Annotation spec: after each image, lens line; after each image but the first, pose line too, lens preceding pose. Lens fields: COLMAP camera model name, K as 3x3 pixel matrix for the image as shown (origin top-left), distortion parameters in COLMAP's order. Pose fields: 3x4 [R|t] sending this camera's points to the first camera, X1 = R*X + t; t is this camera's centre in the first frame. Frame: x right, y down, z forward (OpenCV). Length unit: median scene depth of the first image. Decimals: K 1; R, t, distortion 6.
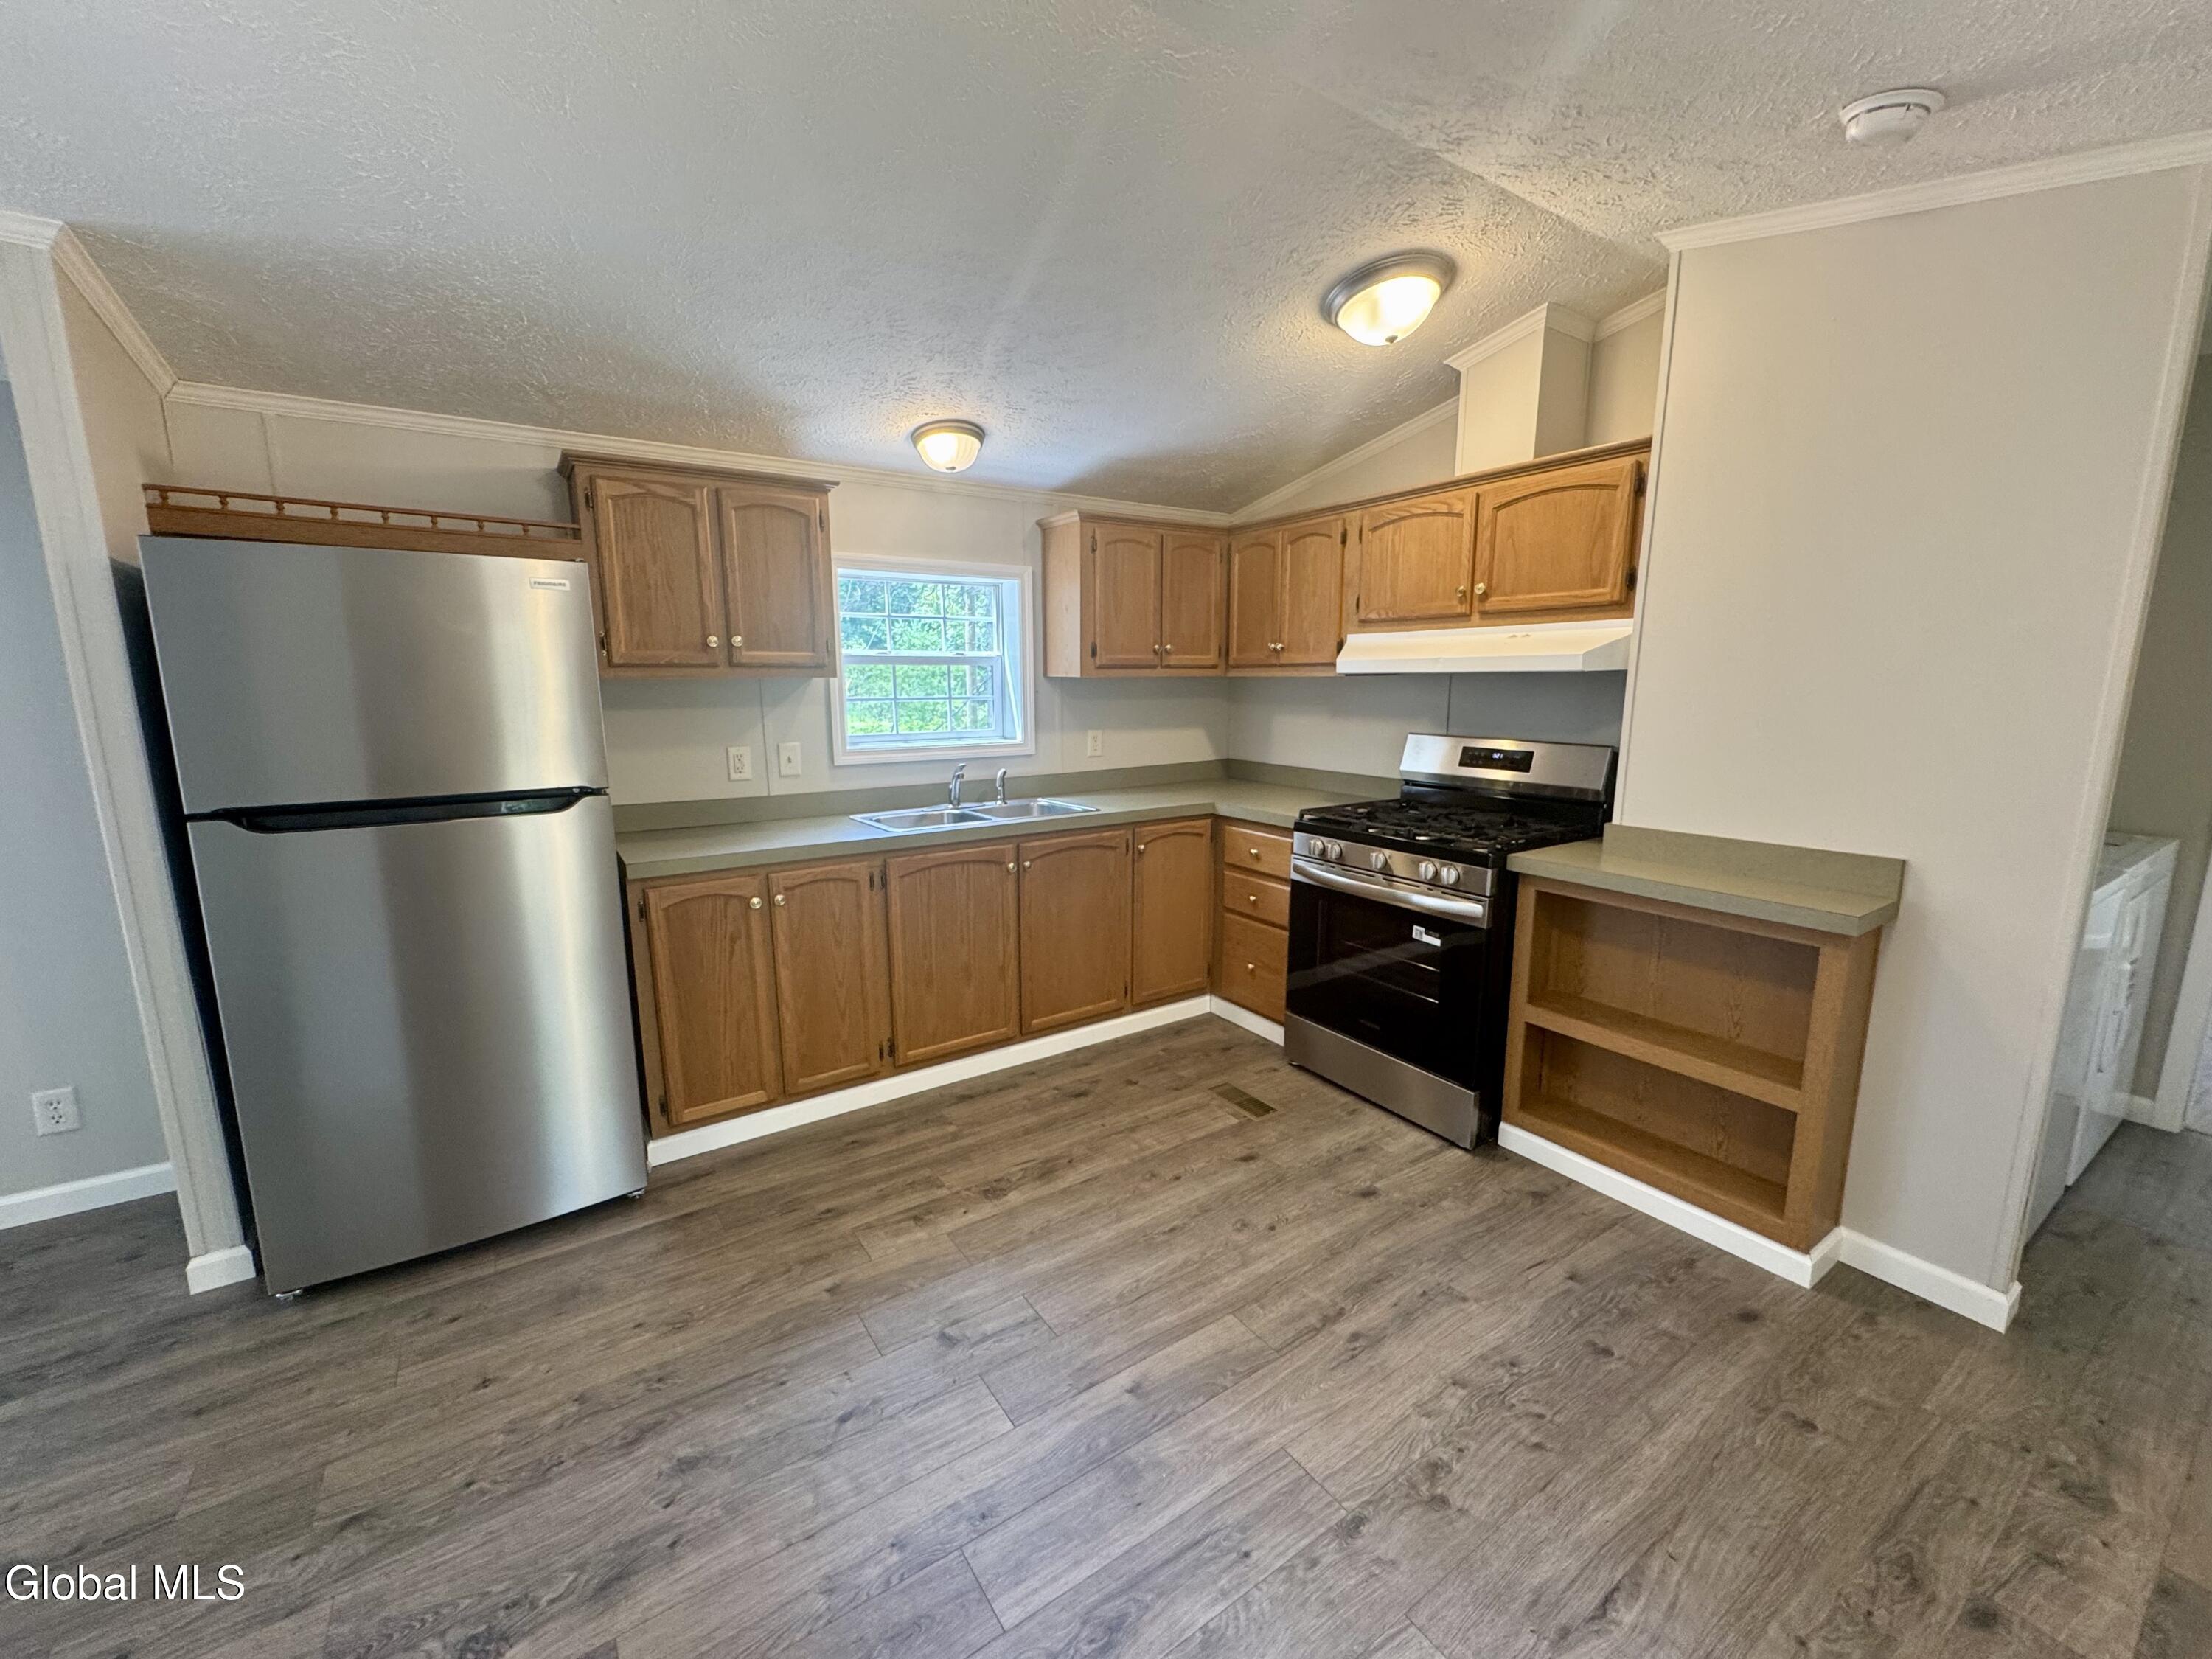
lens RADIAL K [[884.4, 0, 1104.6], [0, 884.4, 829.9], [0, 0, 1]] dist [-0.001429, 0.000284]
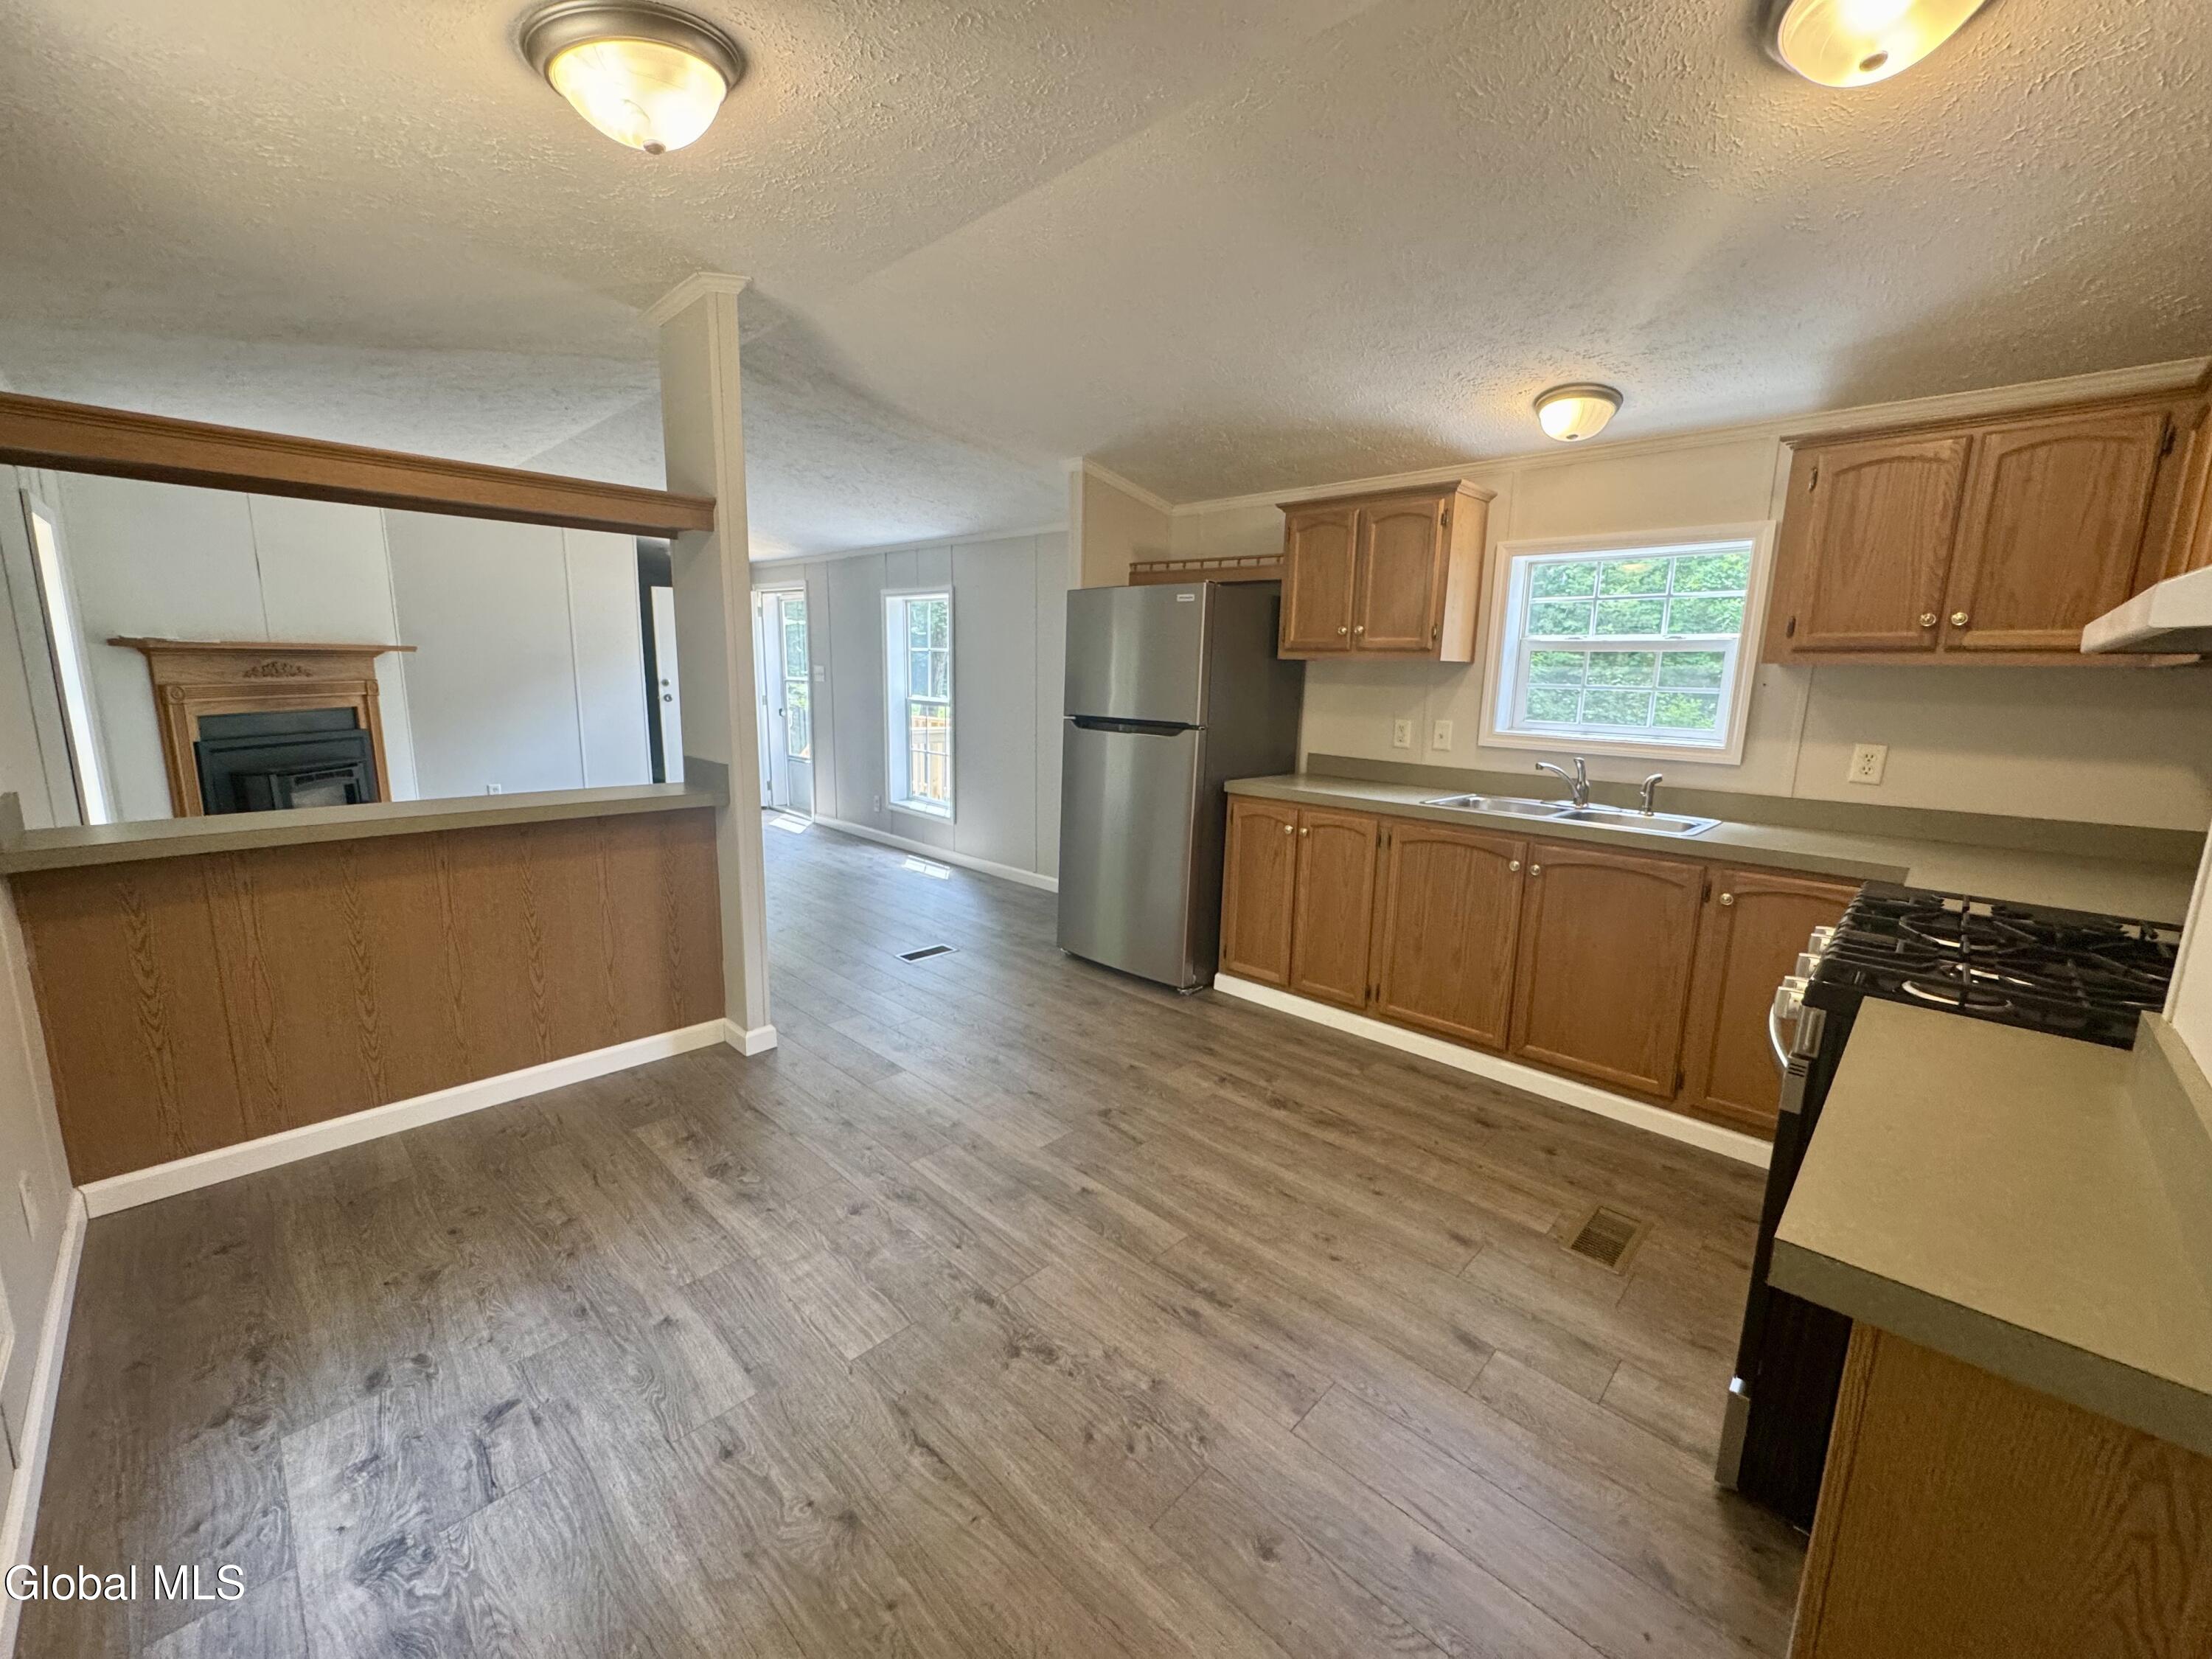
lens RADIAL K [[884.4, 0, 1104.6], [0, 884.4, 829.9], [0, 0, 1]] dist [-0.001429, 0.000284]
pose [[0.207169, 0.182339, -0.961163, 0.768407], [-0.189937, 0.971279, 0.143319, -0.050019], [0.959690, 0.152869, 0.235852, 0.407723]]
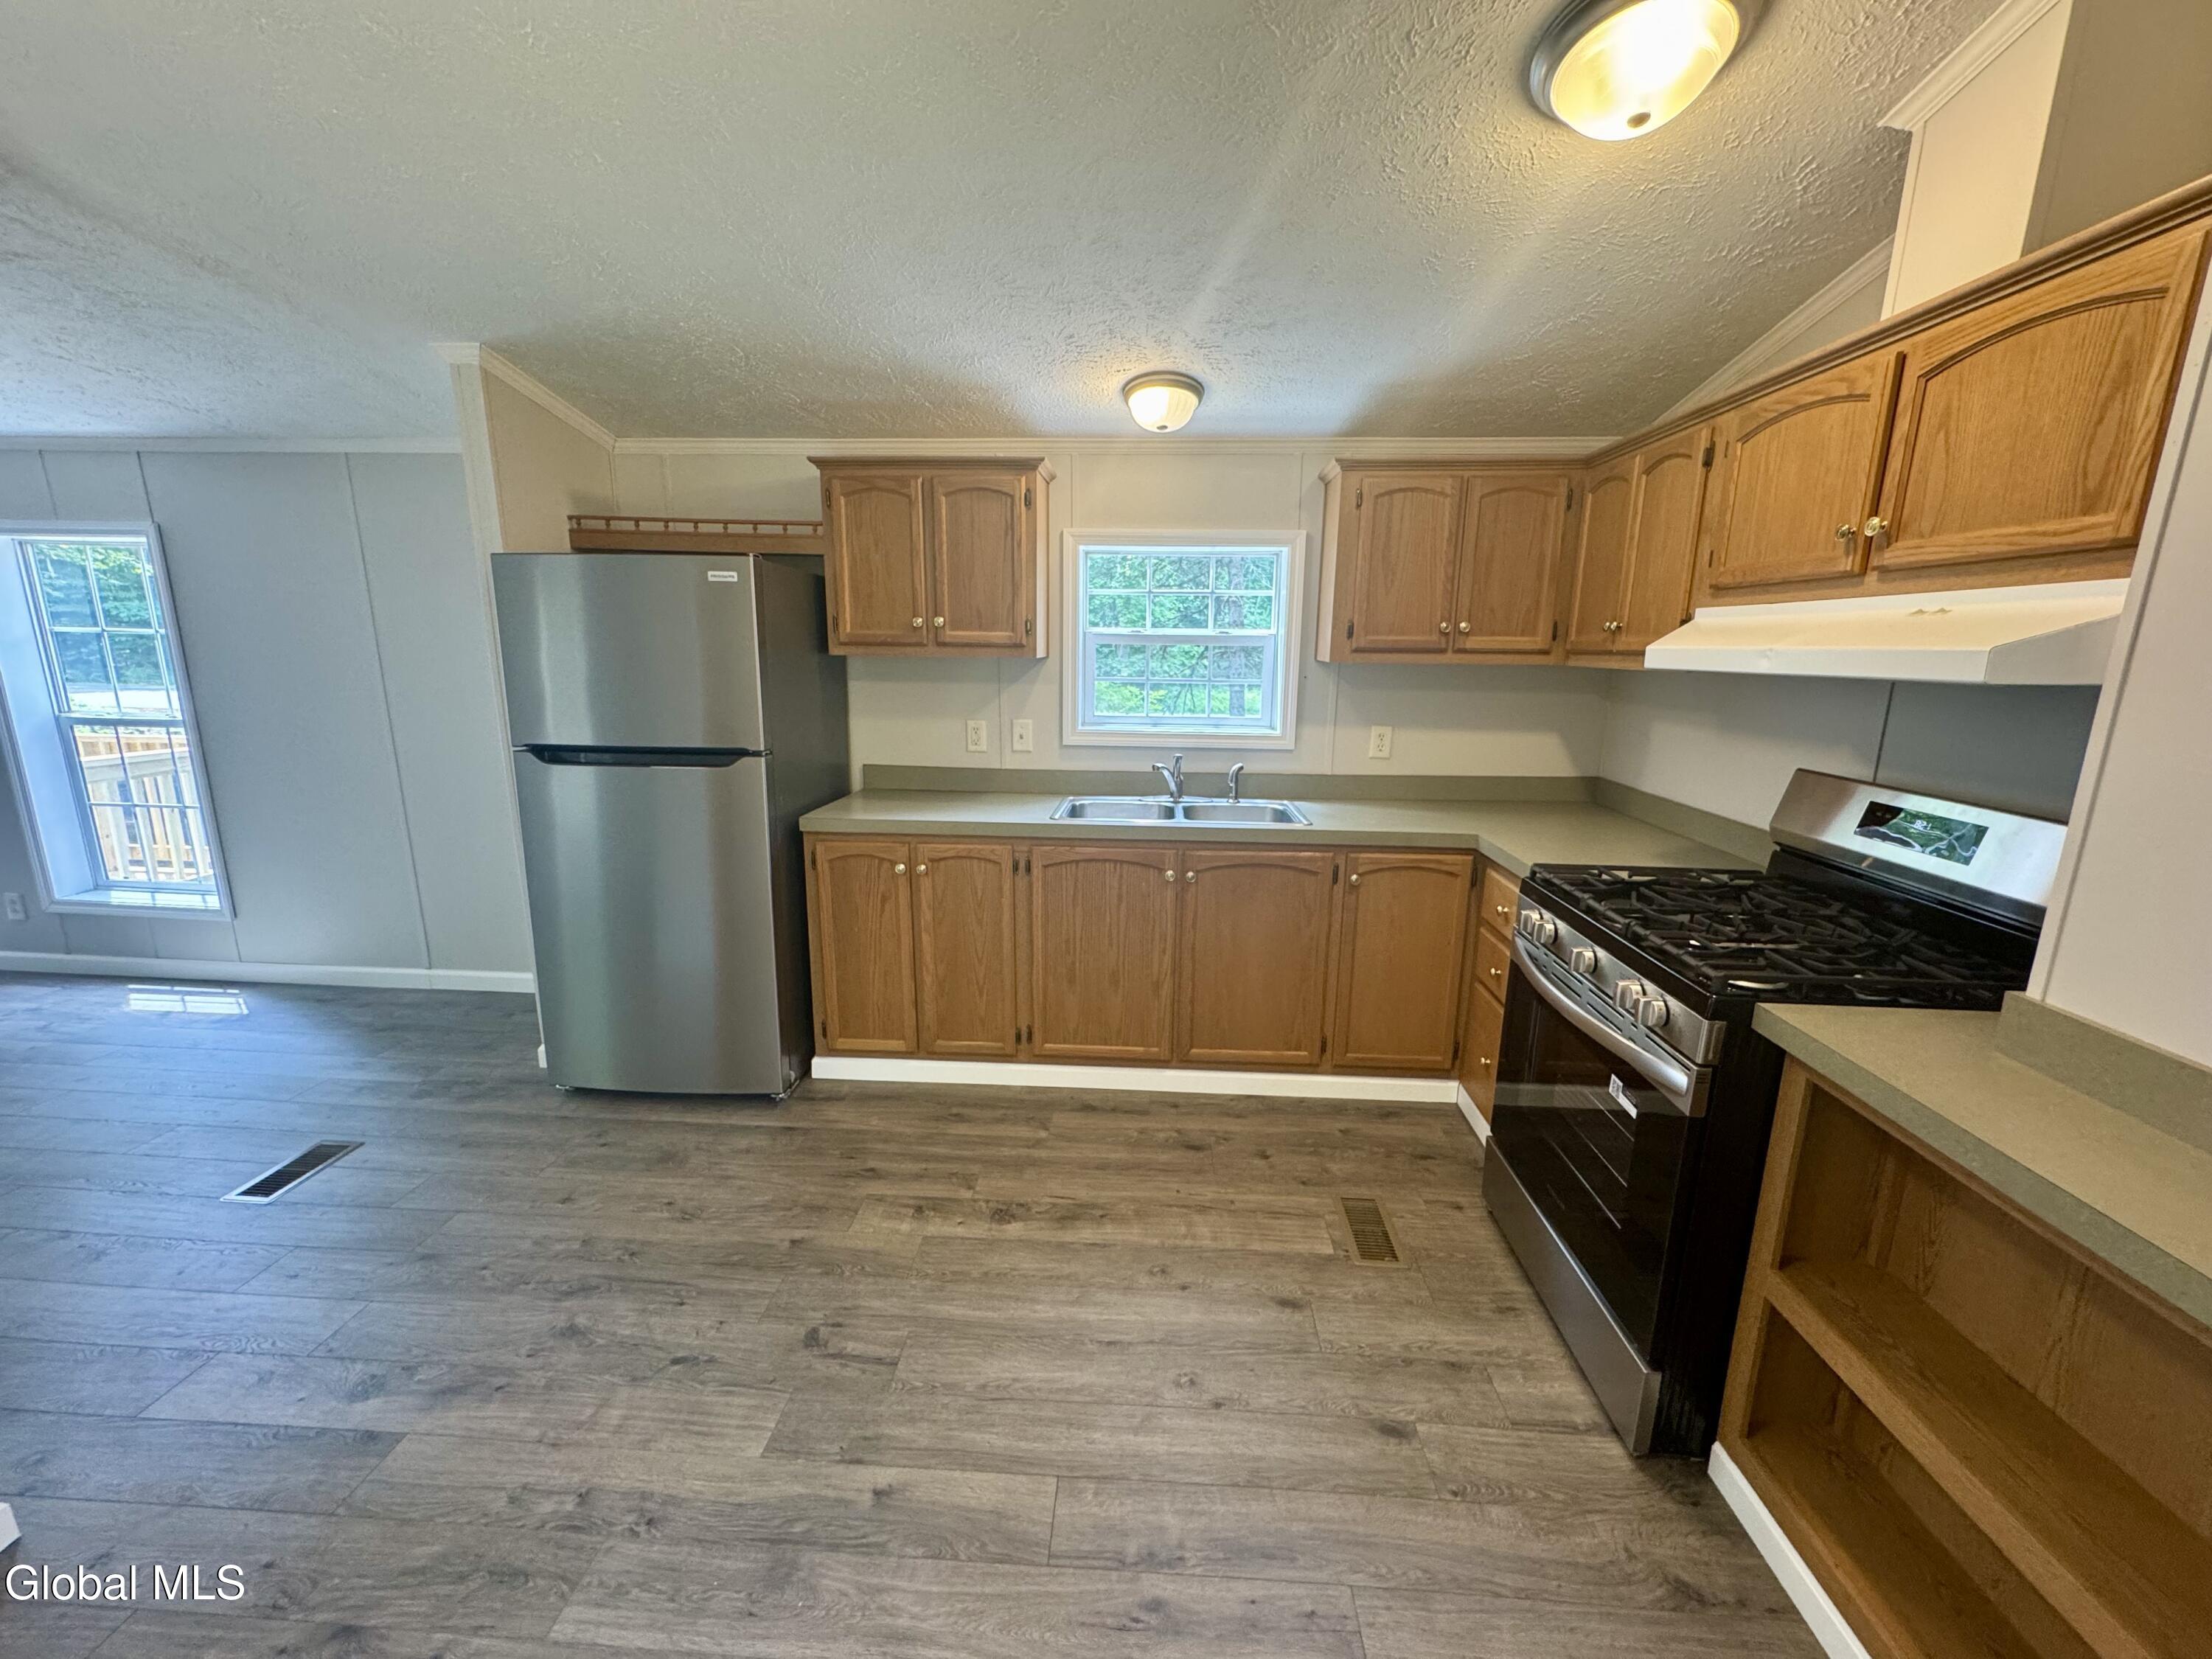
lens RADIAL K [[884.4, 0, 1104.6], [0, 884.4, 829.9], [0, 0, 1]] dist [-0.001429, 0.000284]
pose [[0.796130, 0.138930, -0.588962, 0.404936], [-0.118507, 0.990237, 0.073394, -0.068076], [0.593409, 0.011365, 0.804821, 0.269663]]
